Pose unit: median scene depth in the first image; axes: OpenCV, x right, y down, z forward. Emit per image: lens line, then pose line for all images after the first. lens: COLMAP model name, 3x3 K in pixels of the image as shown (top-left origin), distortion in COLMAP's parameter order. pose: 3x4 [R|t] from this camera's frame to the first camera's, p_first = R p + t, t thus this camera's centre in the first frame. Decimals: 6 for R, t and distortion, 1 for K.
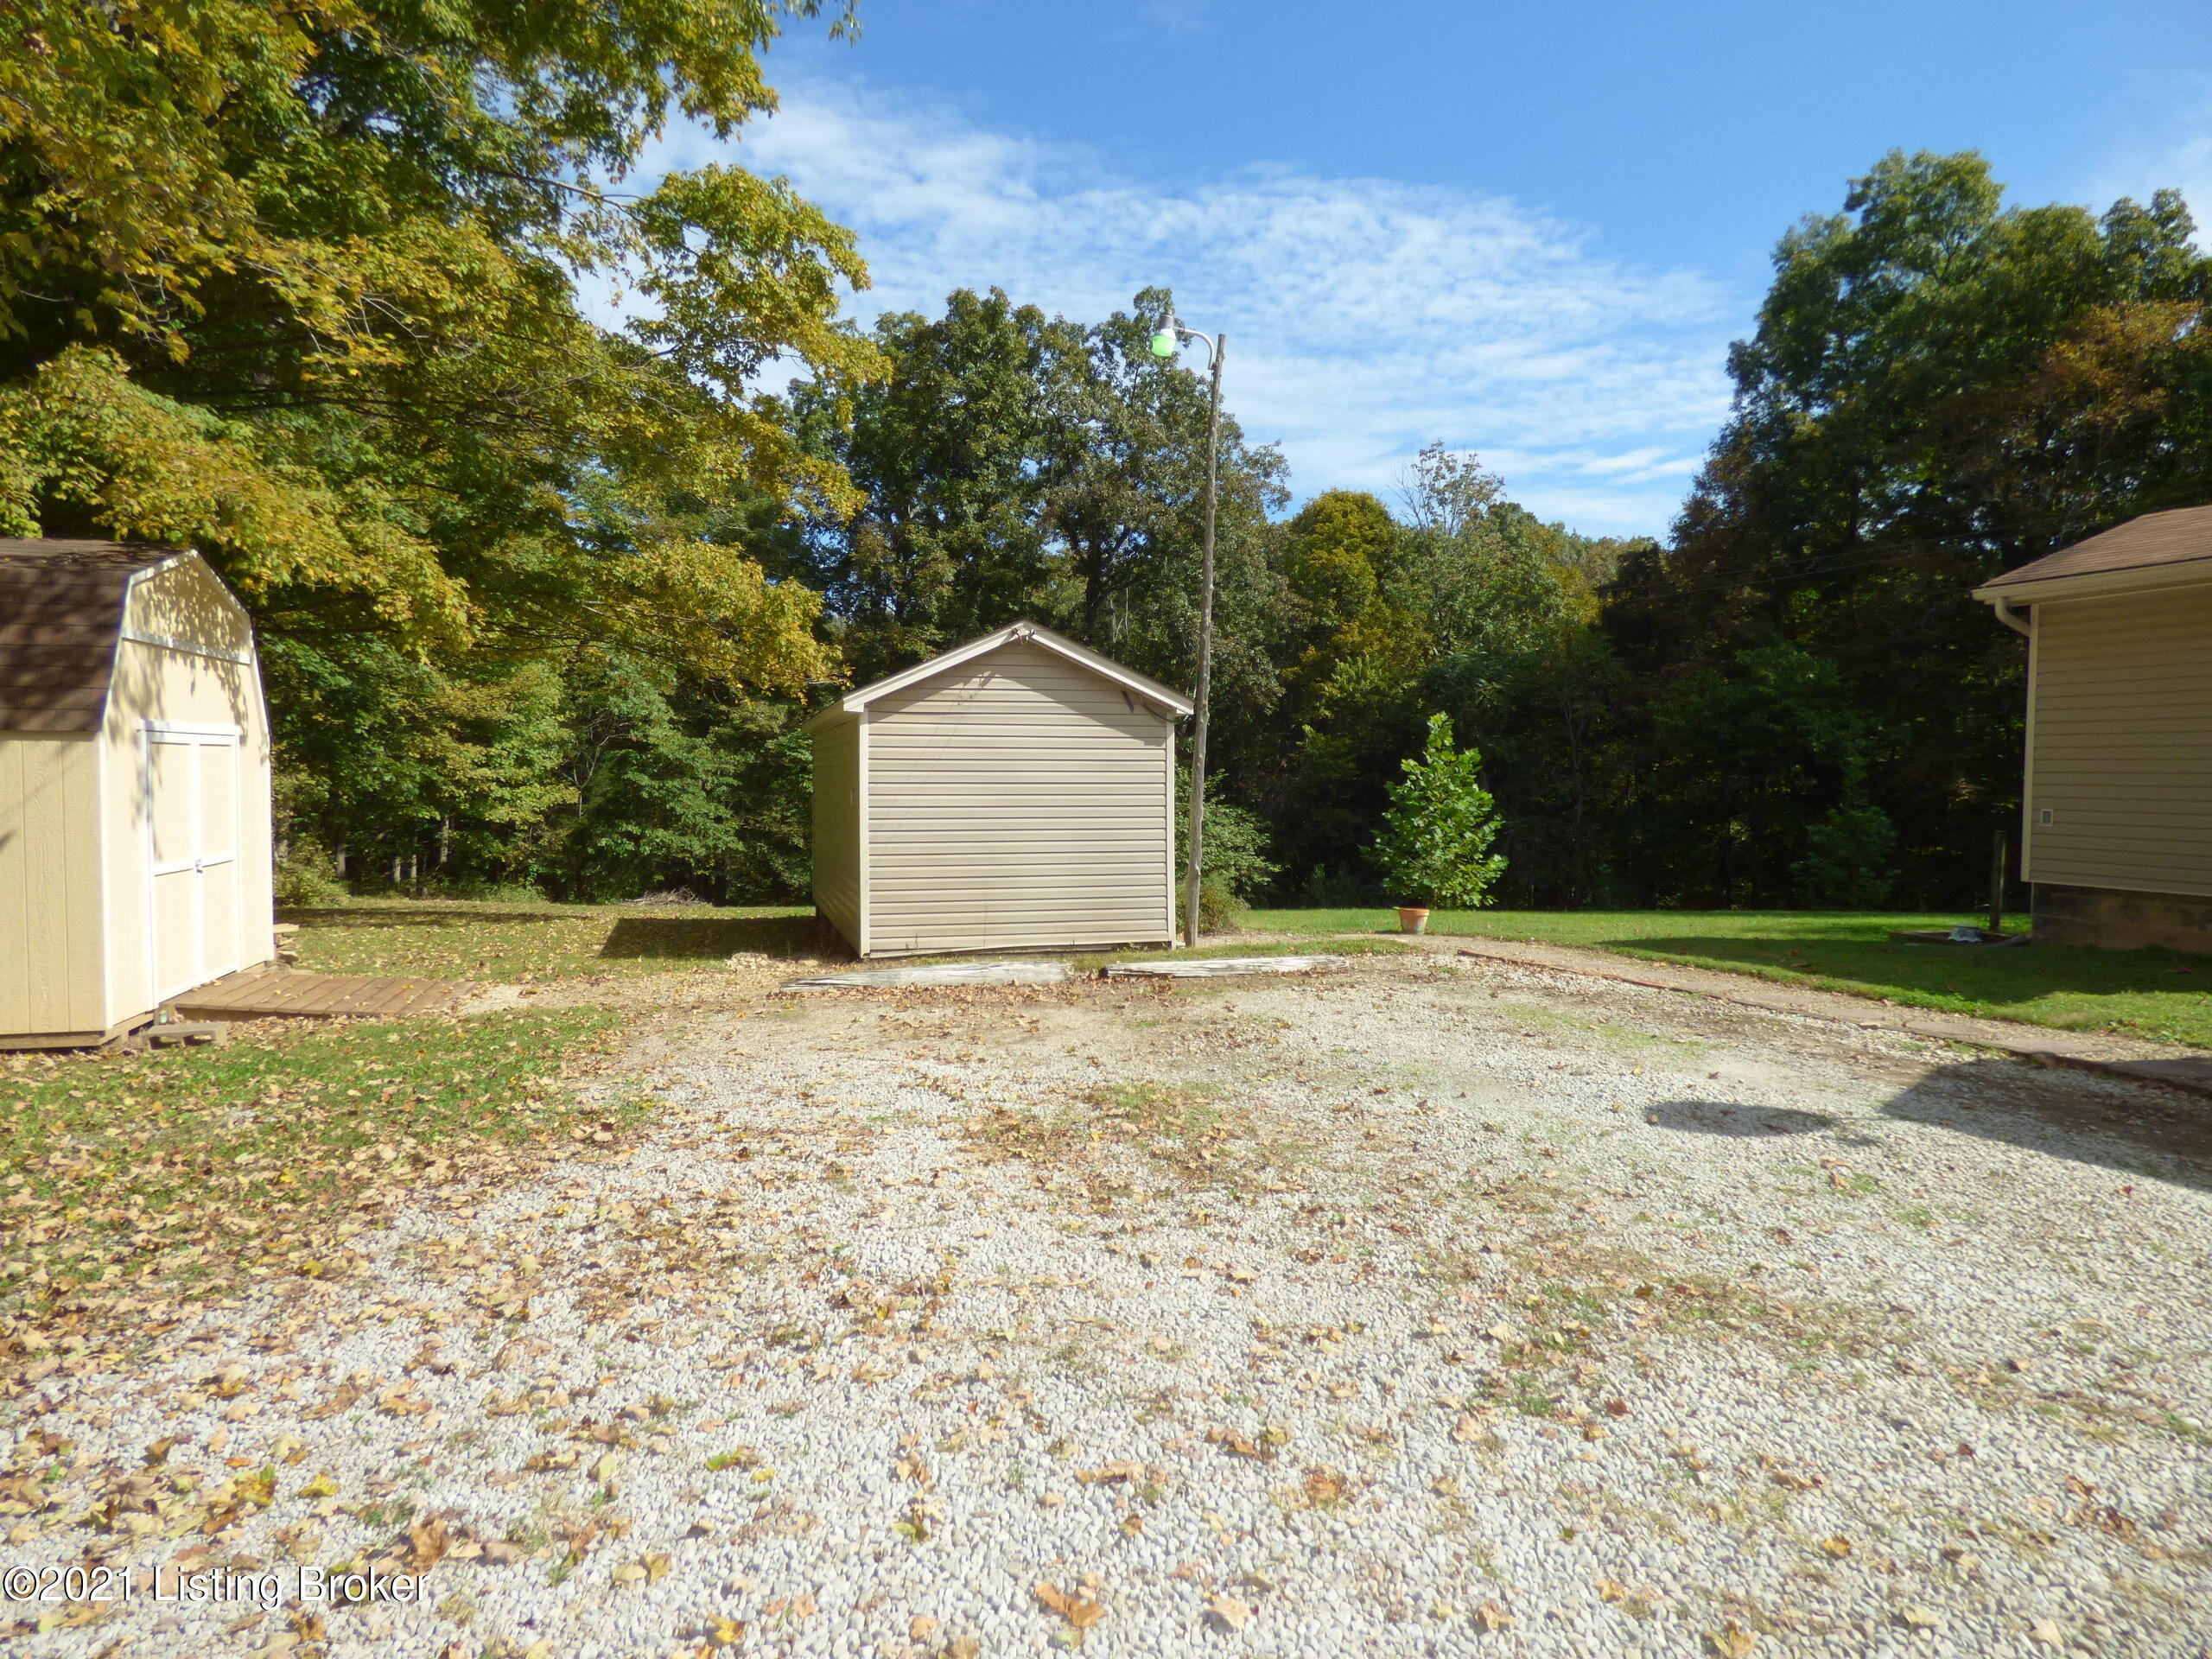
lens RADIAL K [[1310.7, 0, 1106.0], [0, 1310.7, 829.5], [0, 0, 1]] dist [-0.046626, 0.000506]
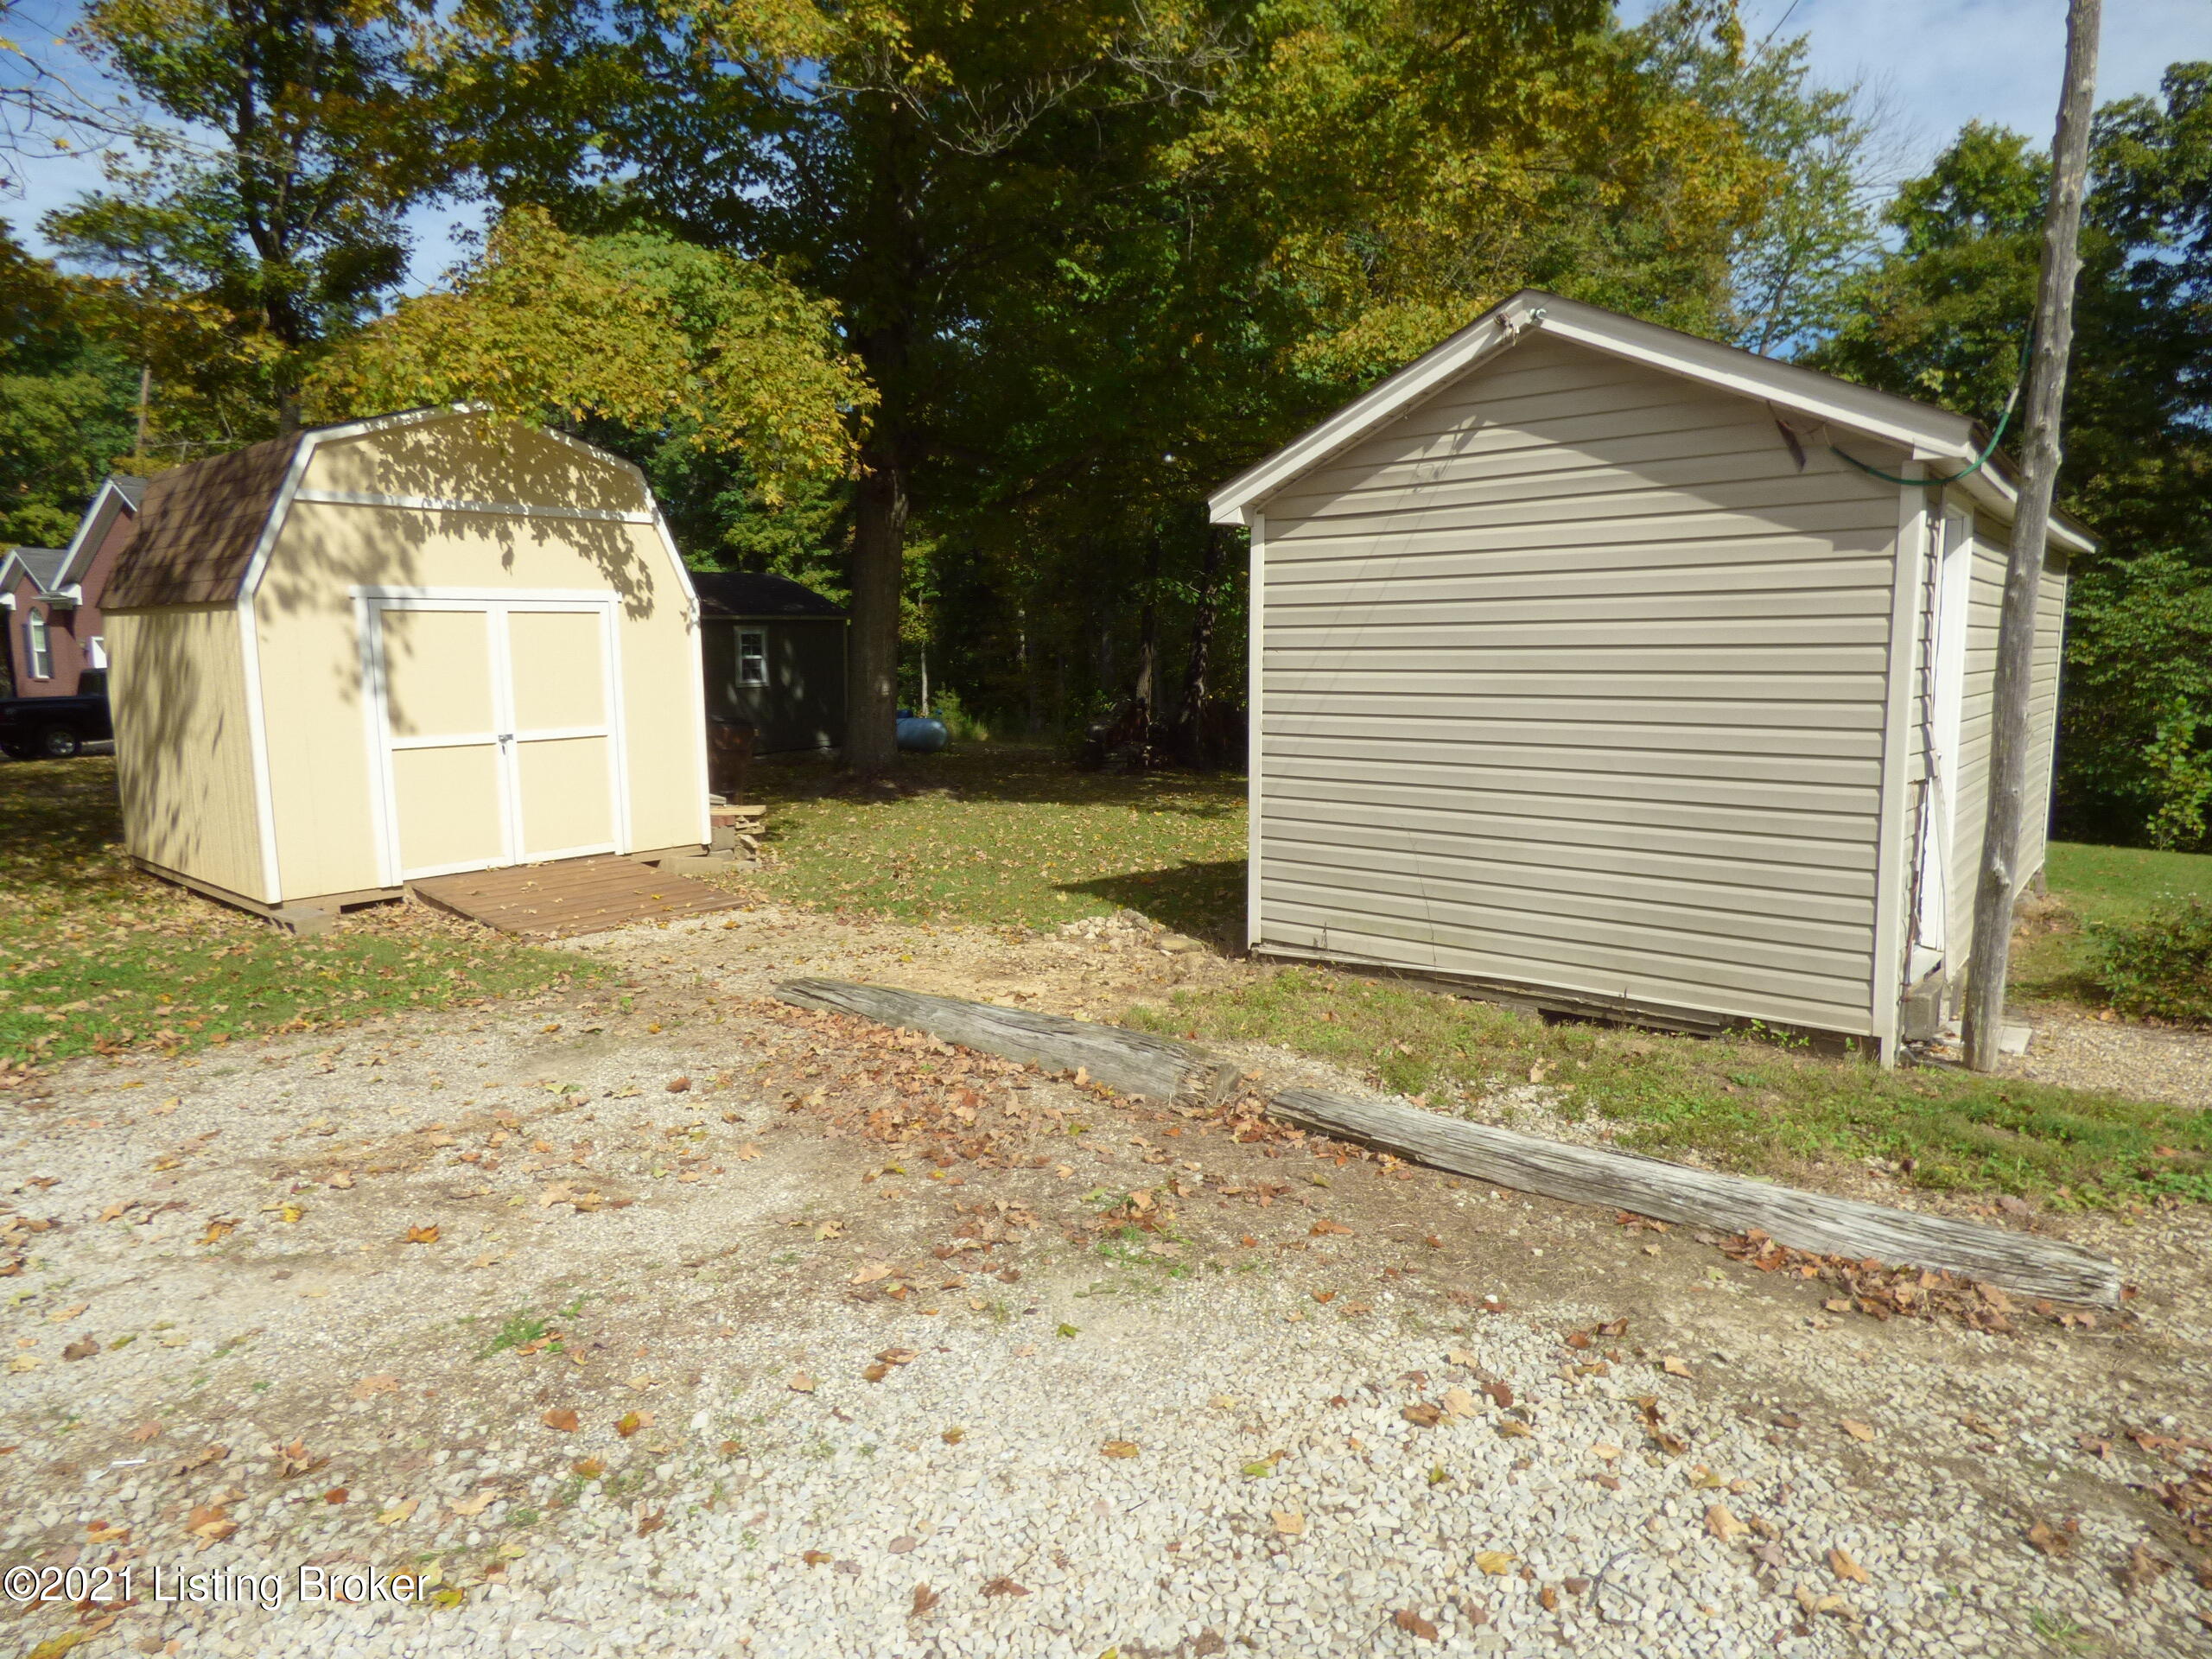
lens RADIAL K [[1310.7, 0, 1106.0], [0, 1310.7, 829.5], [0, 0, 1]] dist [-0.046626, 0.000506]
pose [[0.540938, 0.107891, -0.834114, 0.264078], [-0.016981, 0.992937, 0.117422, -0.023291], [0.840891, -0.049354, 0.538949, 0.632638]]
